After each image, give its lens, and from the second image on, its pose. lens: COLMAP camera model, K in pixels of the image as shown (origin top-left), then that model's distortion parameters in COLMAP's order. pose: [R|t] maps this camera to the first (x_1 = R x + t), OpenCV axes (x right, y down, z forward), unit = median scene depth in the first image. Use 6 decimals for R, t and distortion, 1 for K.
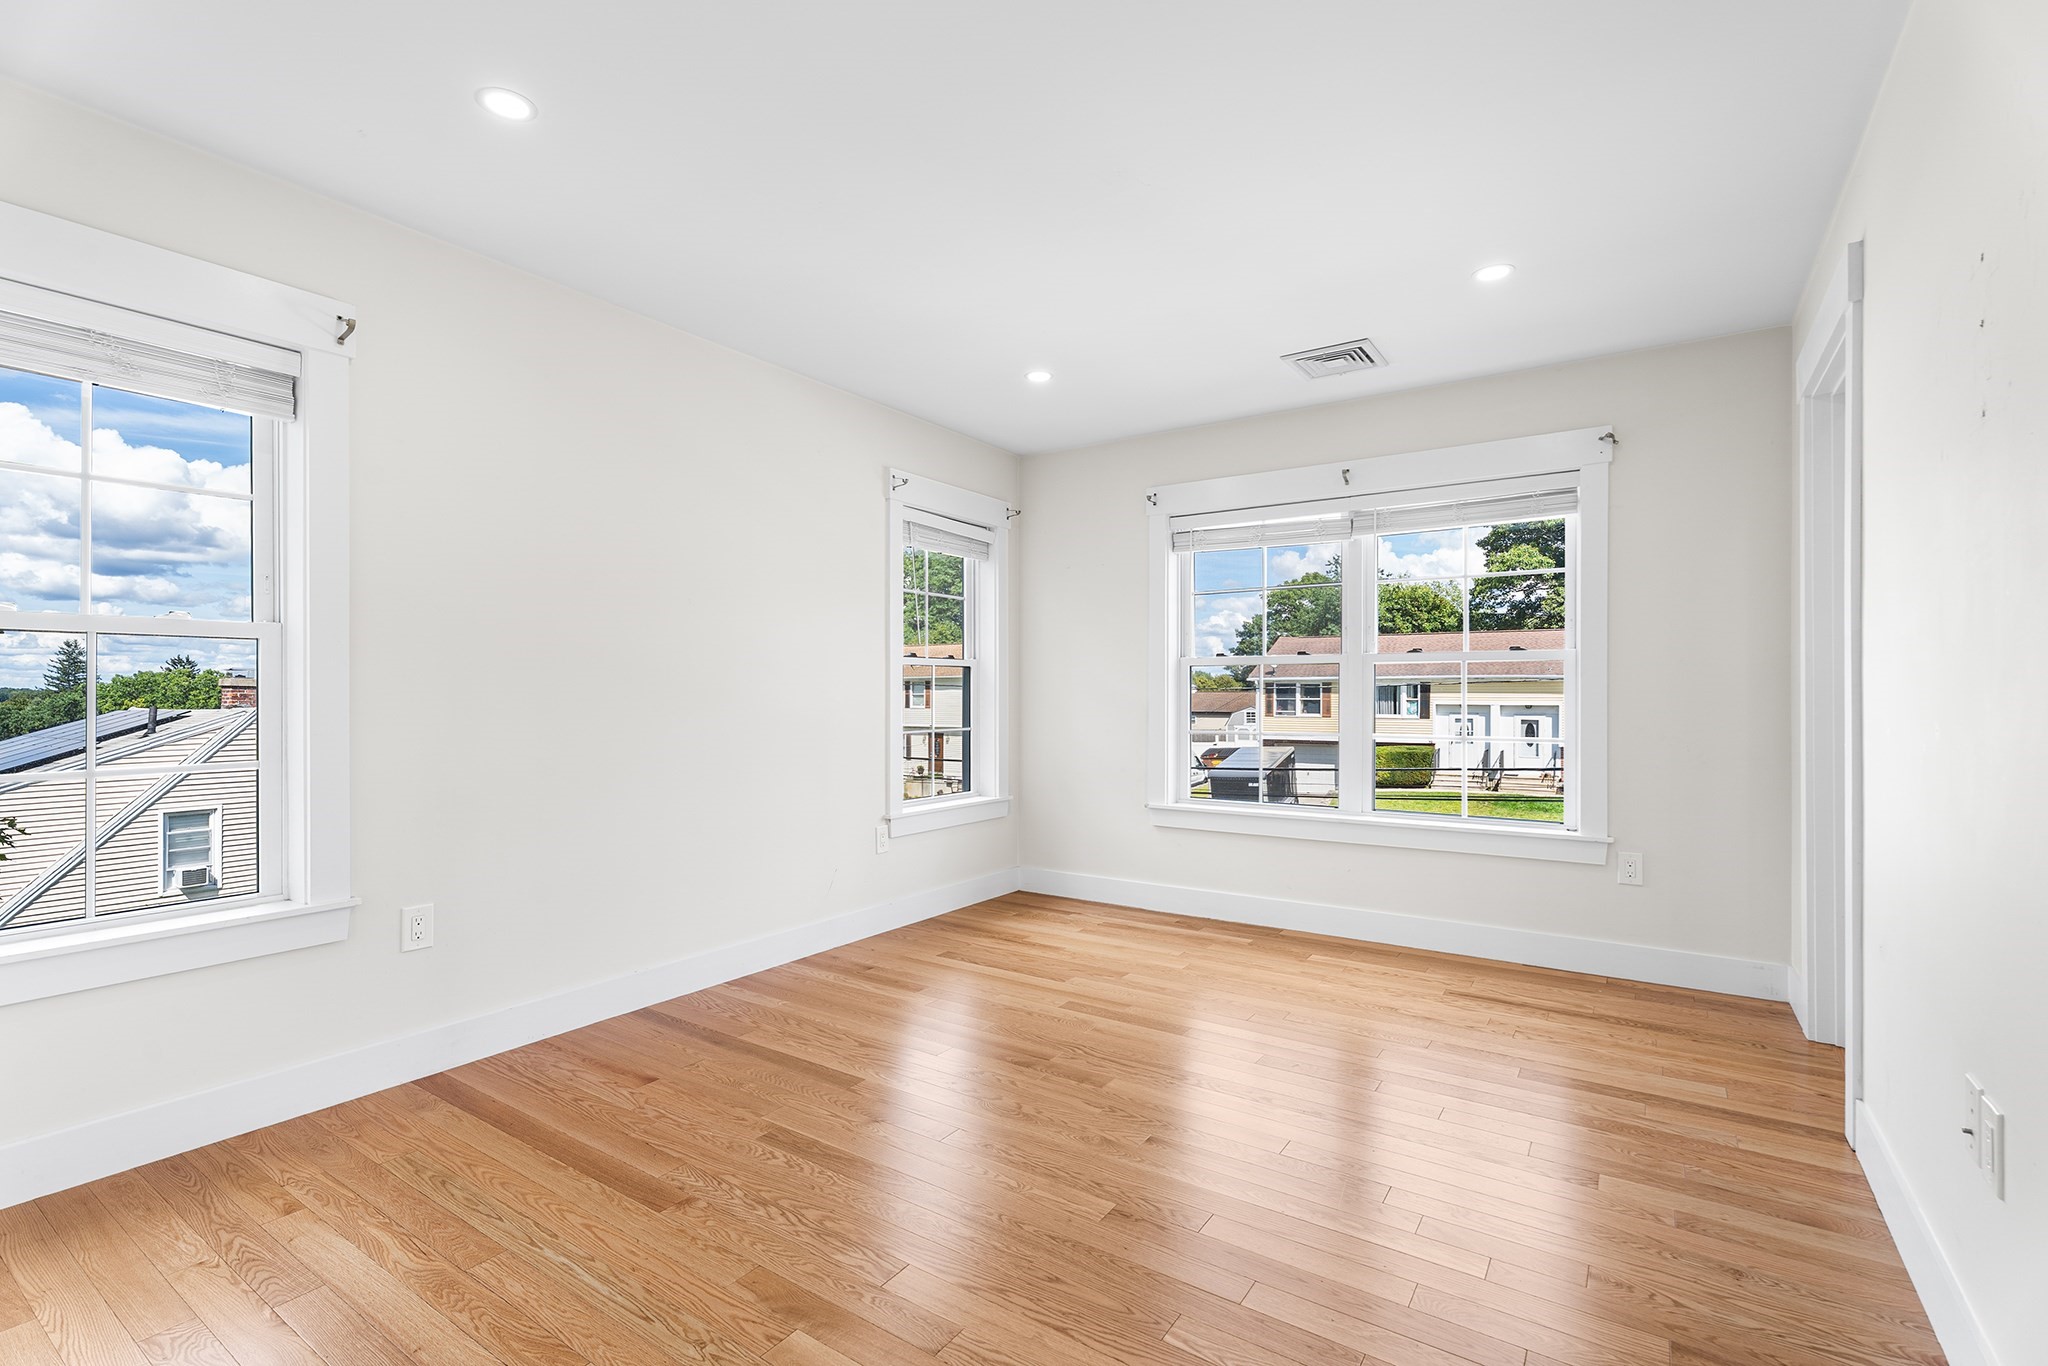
lens RADIAL K [[914.7, 0, 1024.0], [0, 914.7, 689.5], [0, 0, 1]] dist [0.000975, 0.000535]
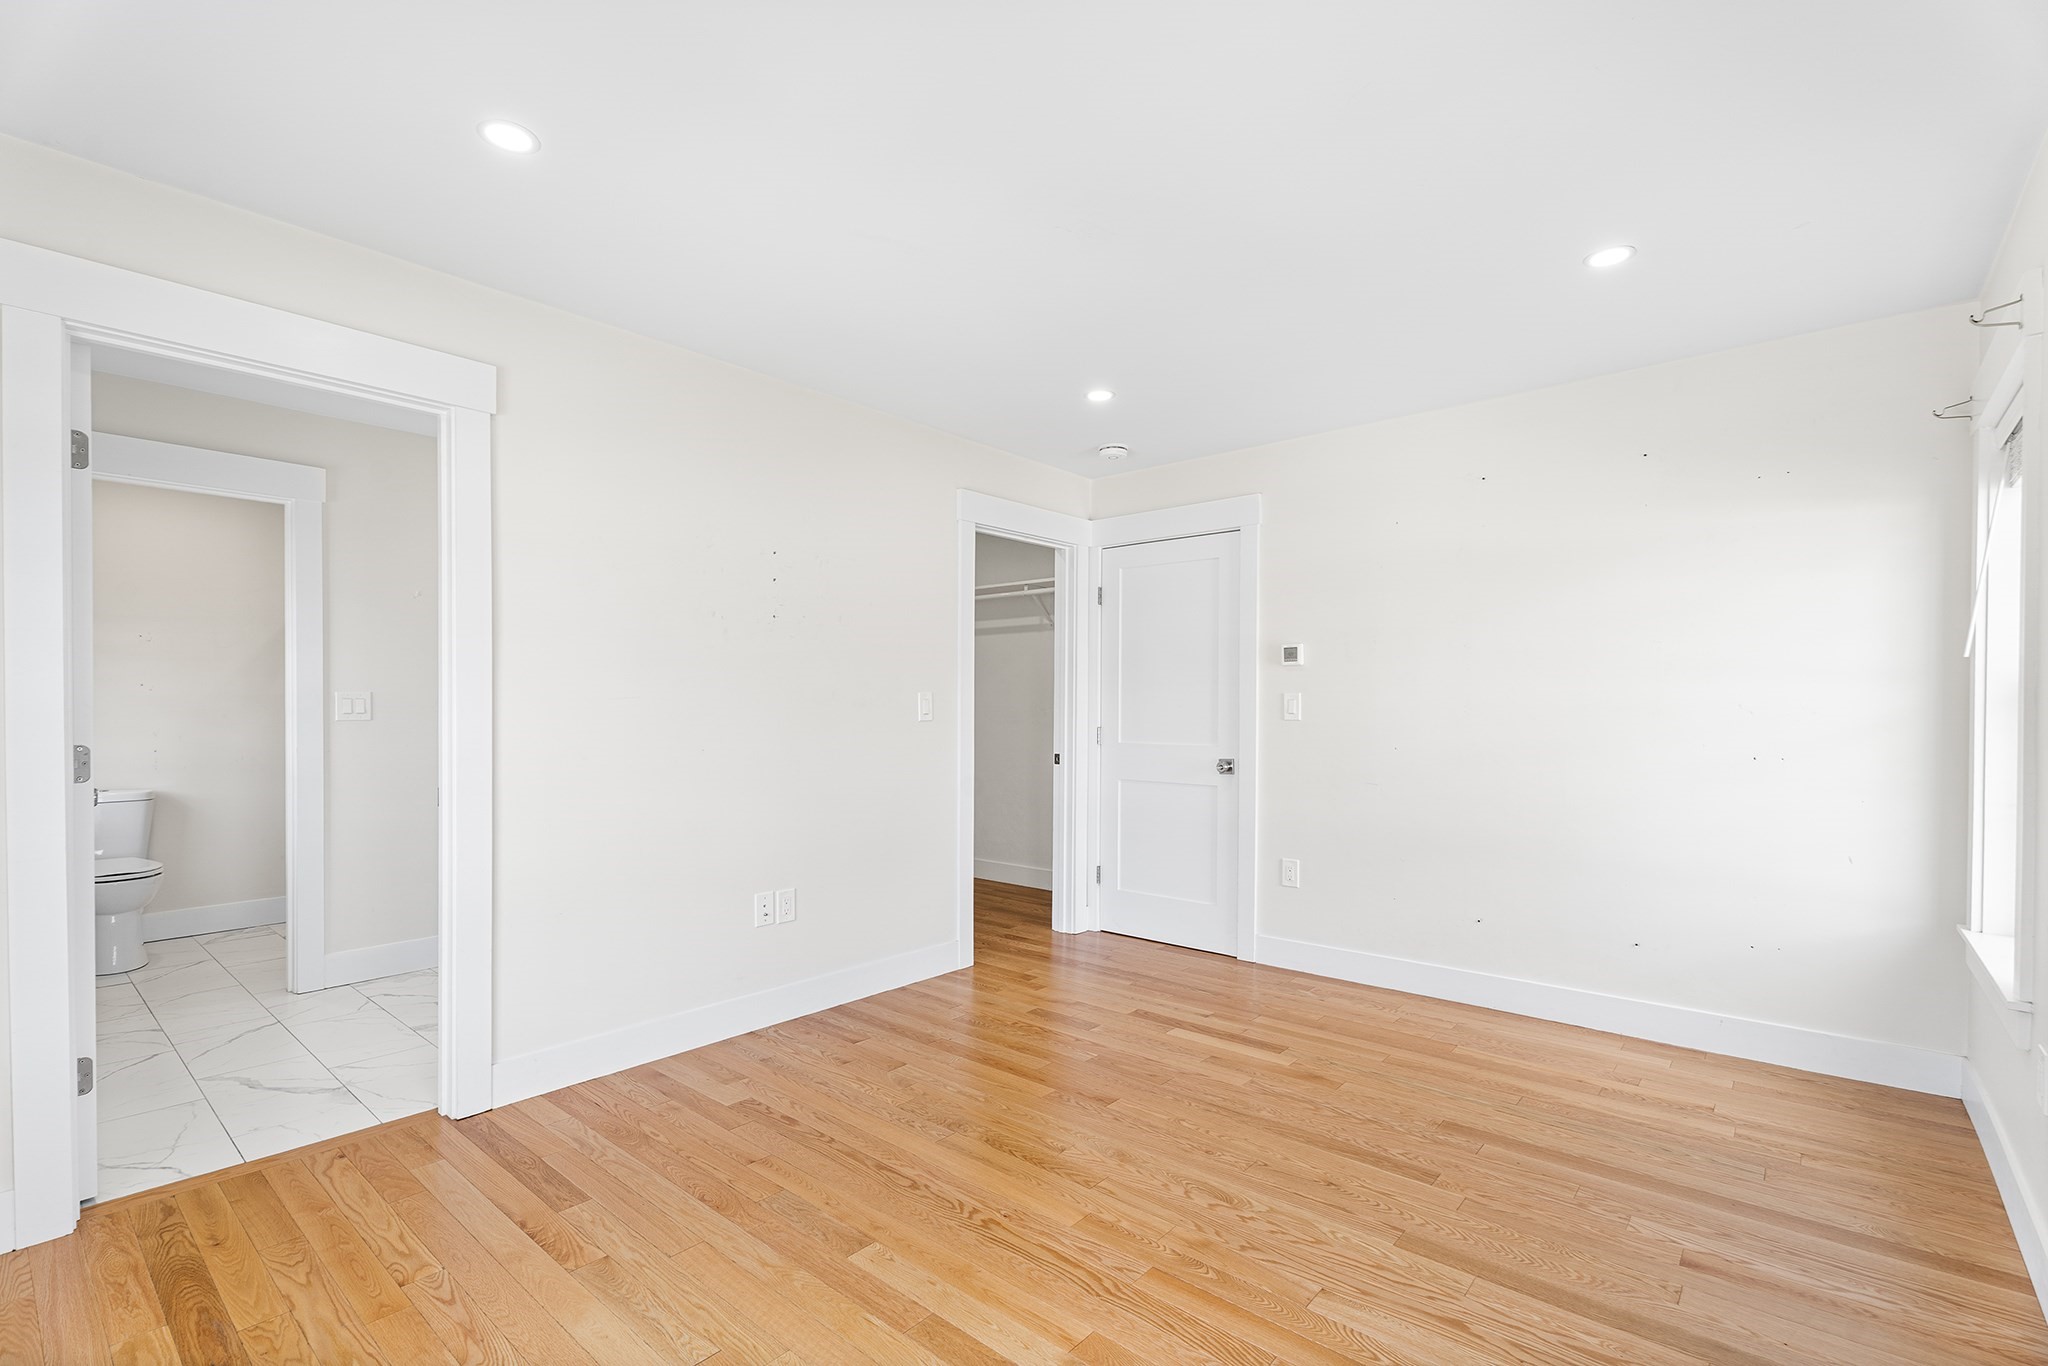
lens RADIAL K [[938.4, 0, 1019.9], [0, 938.4, 714.4], [0, 0, 1]] dist [0.001302, 0.000538]
pose [[-0.992736, -0.004096, 0.120243, 0.049820], [-0.004101, 0.999992, 0.000205, -0.025148], [-0.120243, -0.000289, -0.992744, 1.911453]]
